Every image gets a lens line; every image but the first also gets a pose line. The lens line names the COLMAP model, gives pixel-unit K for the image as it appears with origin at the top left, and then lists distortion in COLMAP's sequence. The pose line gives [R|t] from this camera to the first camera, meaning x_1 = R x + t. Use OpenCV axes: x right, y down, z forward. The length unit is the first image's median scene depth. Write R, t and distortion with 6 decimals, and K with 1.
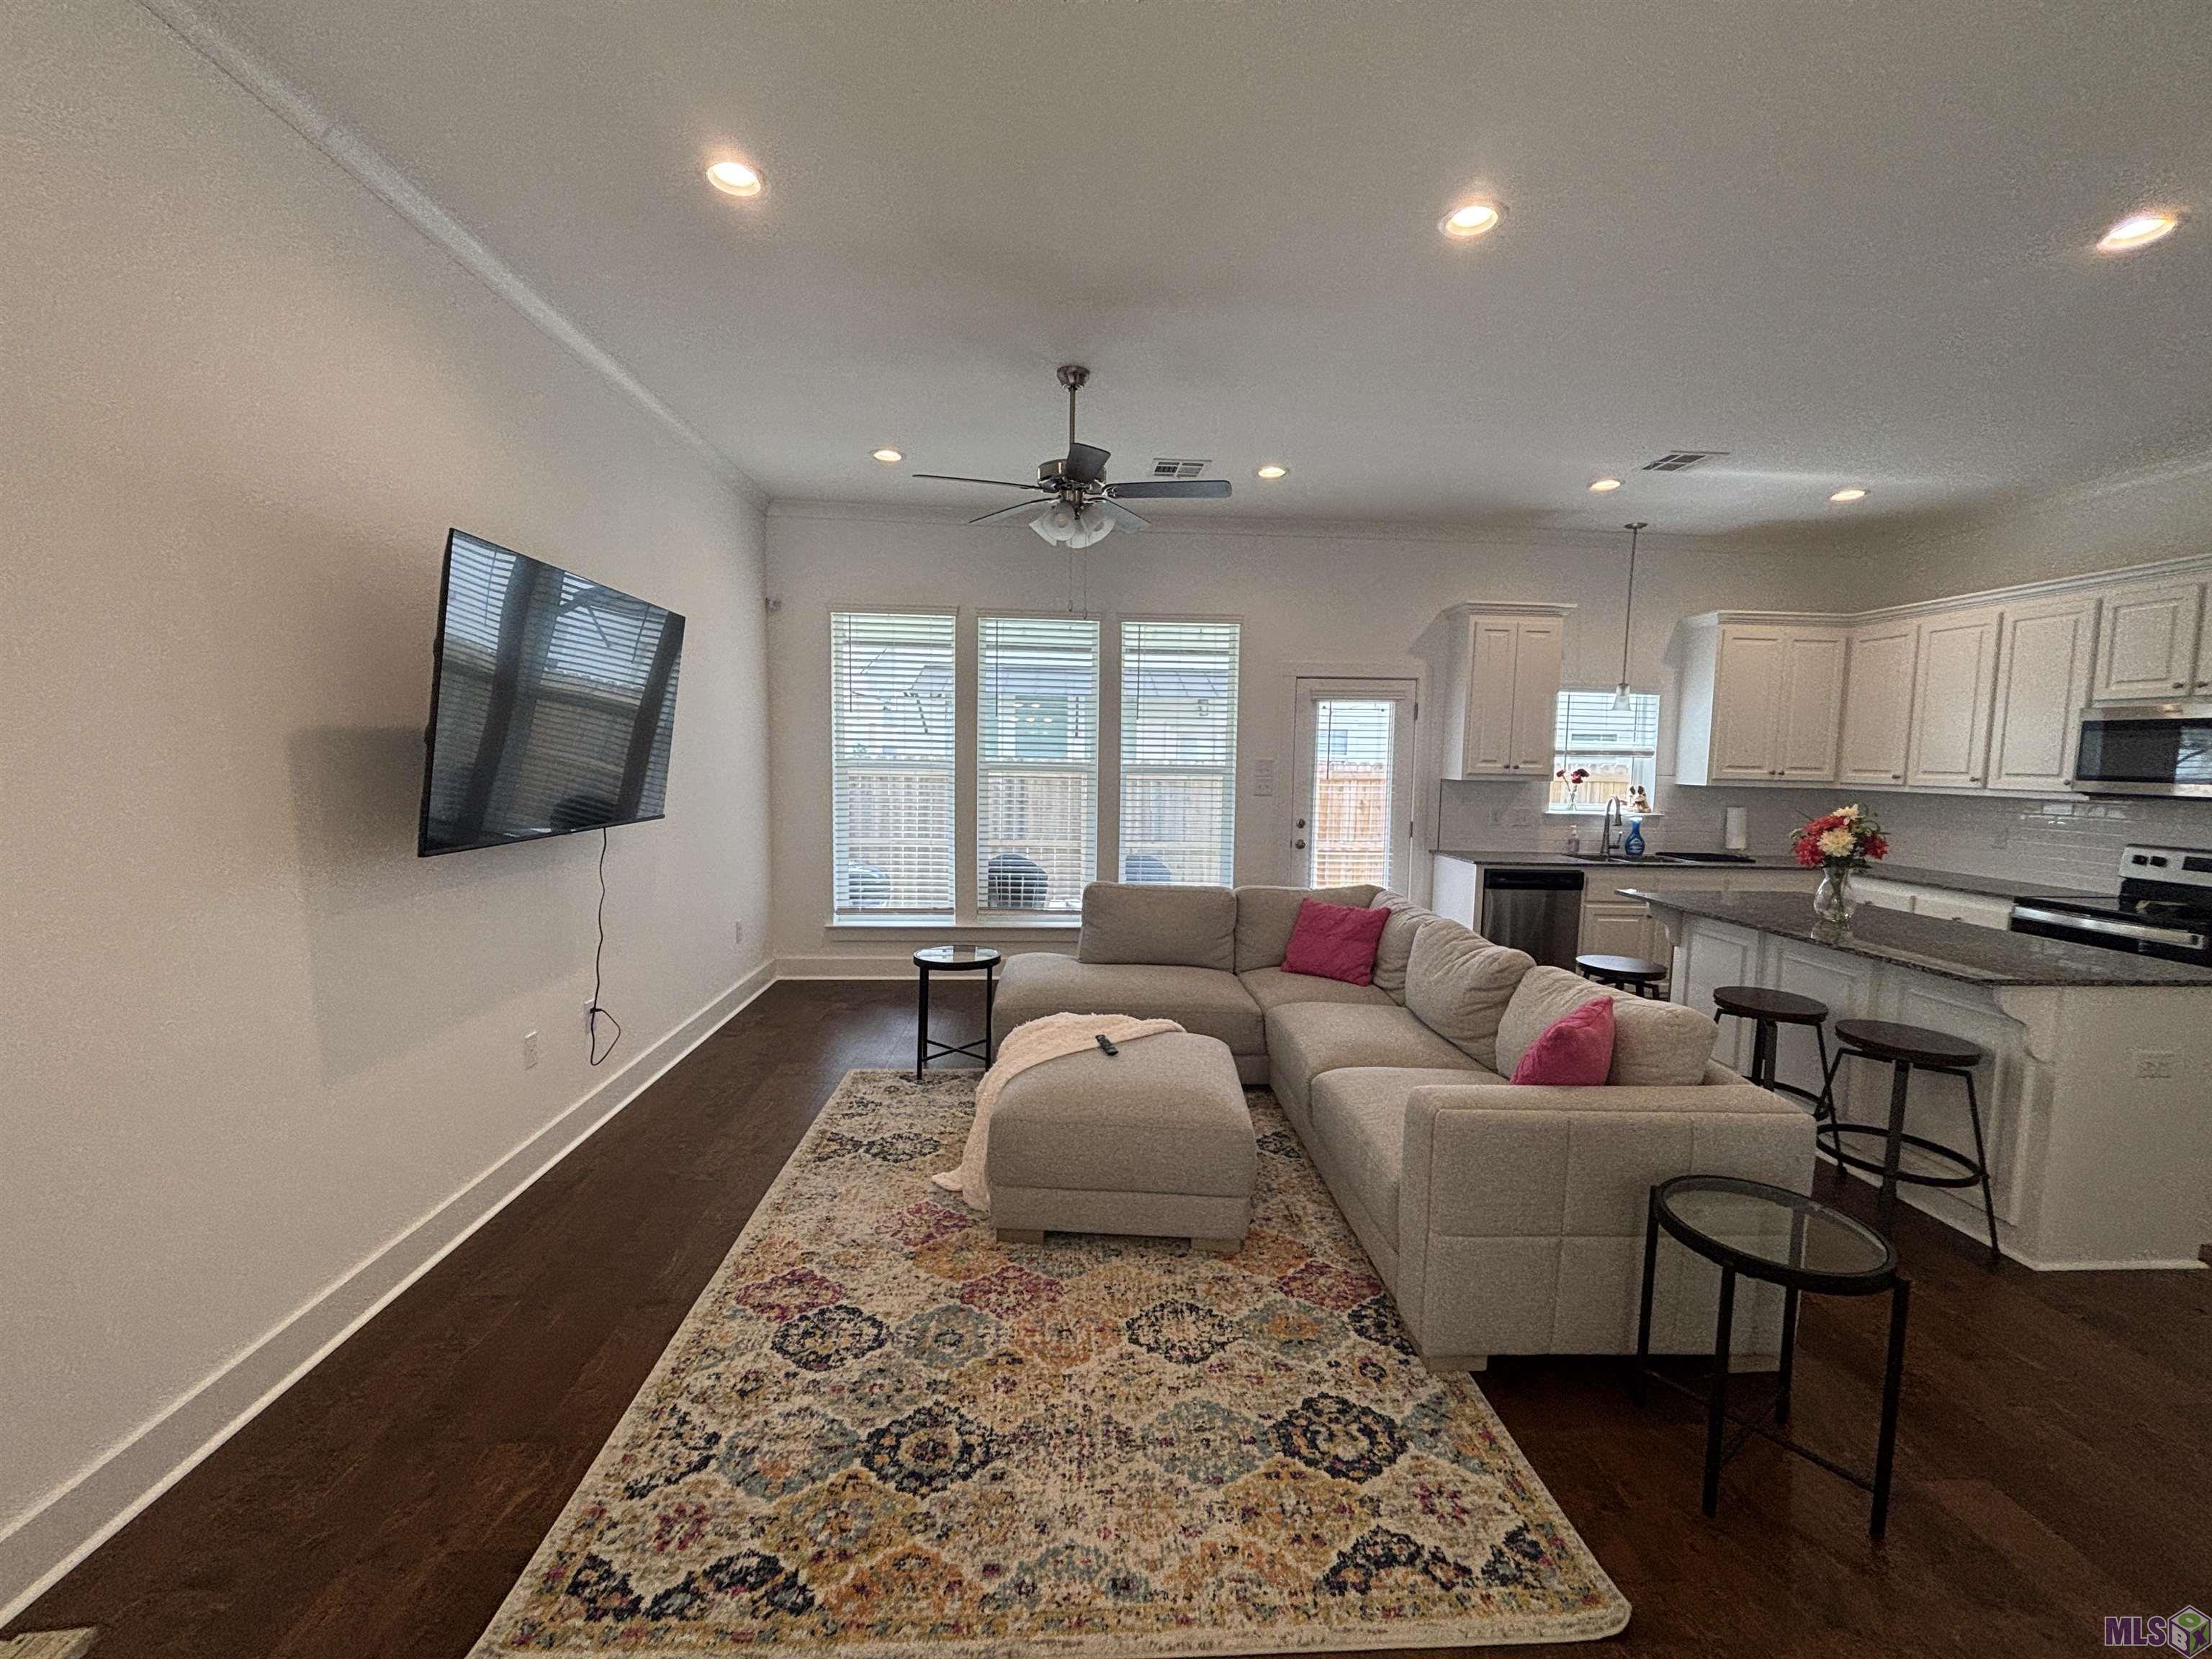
lens RADIAL K [[898.5, 0, 1104.0], [0, 898.5, 828.2], [0, 0, 1]] dist [-0.003946, 0.001951]
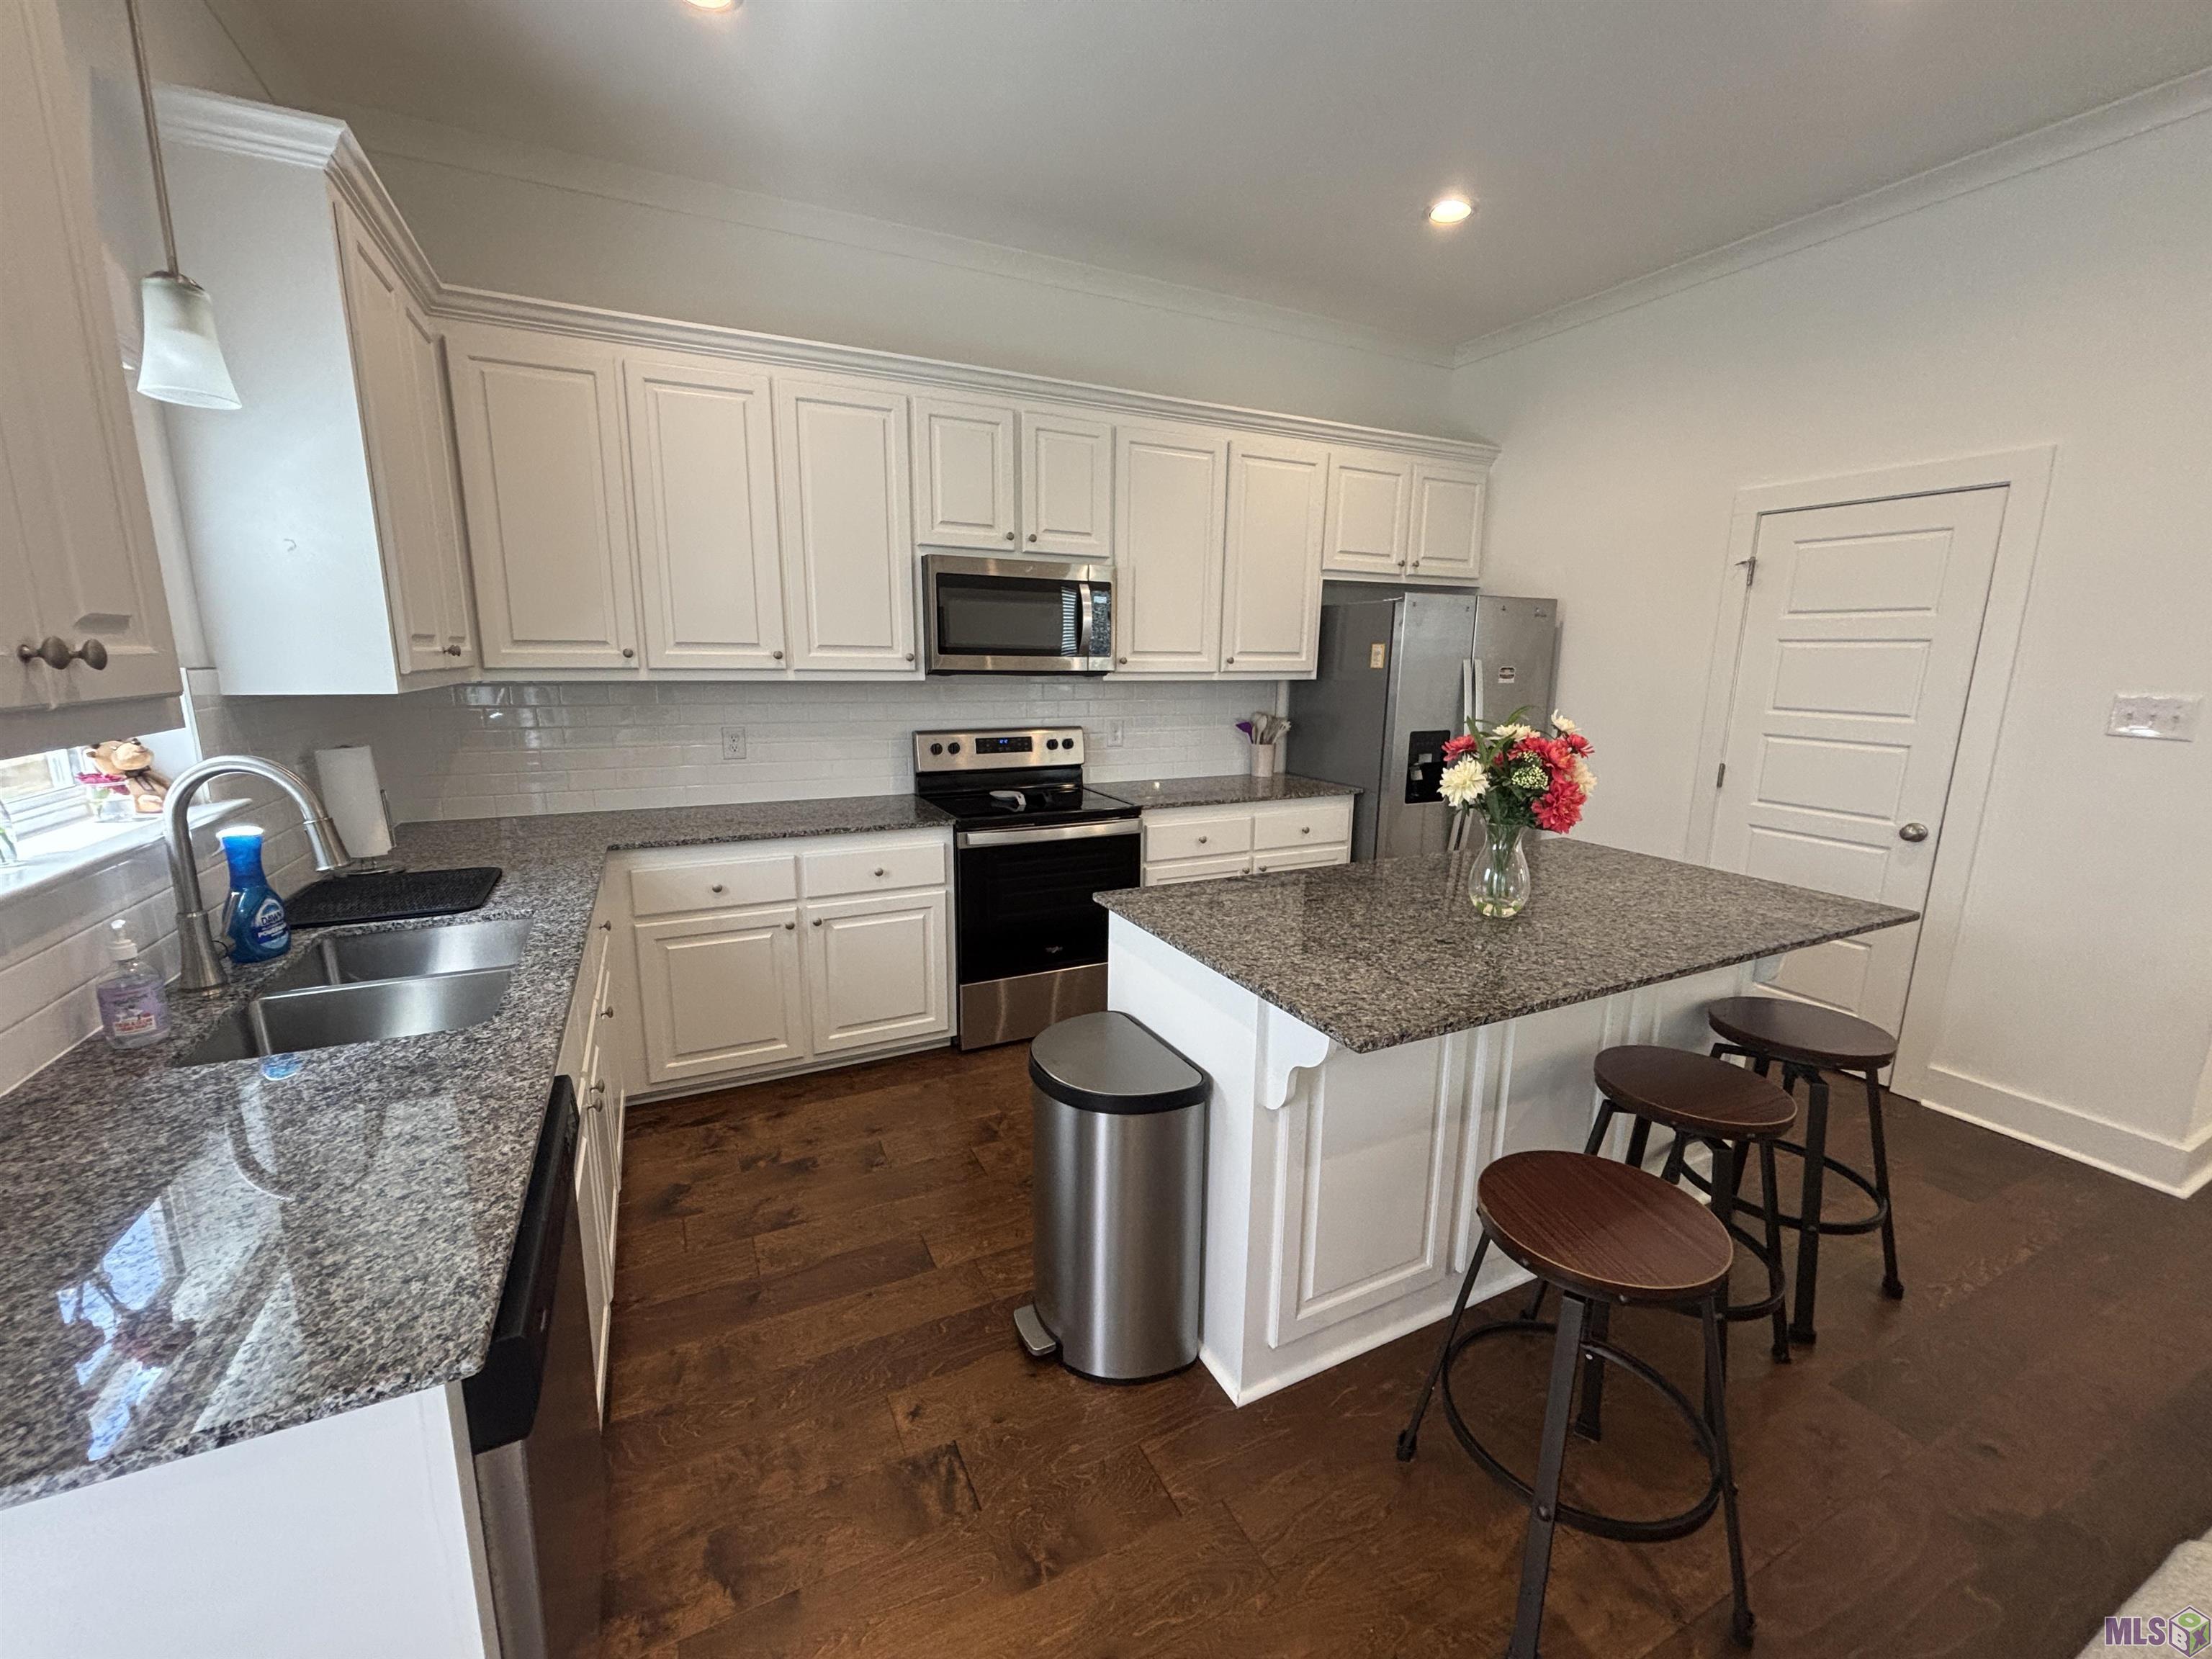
lens RADIAL K [[898.5, 0, 1105.9], [0, 898.5, 828.2], [0, 0, 1]] dist [-0.003946, 0.001951]
pose [[-0.388776, -0.206098, 0.897985, 0.349915], [0.057623, 0.967312, 0.246957, -0.096396], [-0.919529, 0.147756, -0.364192, 1.246016]]
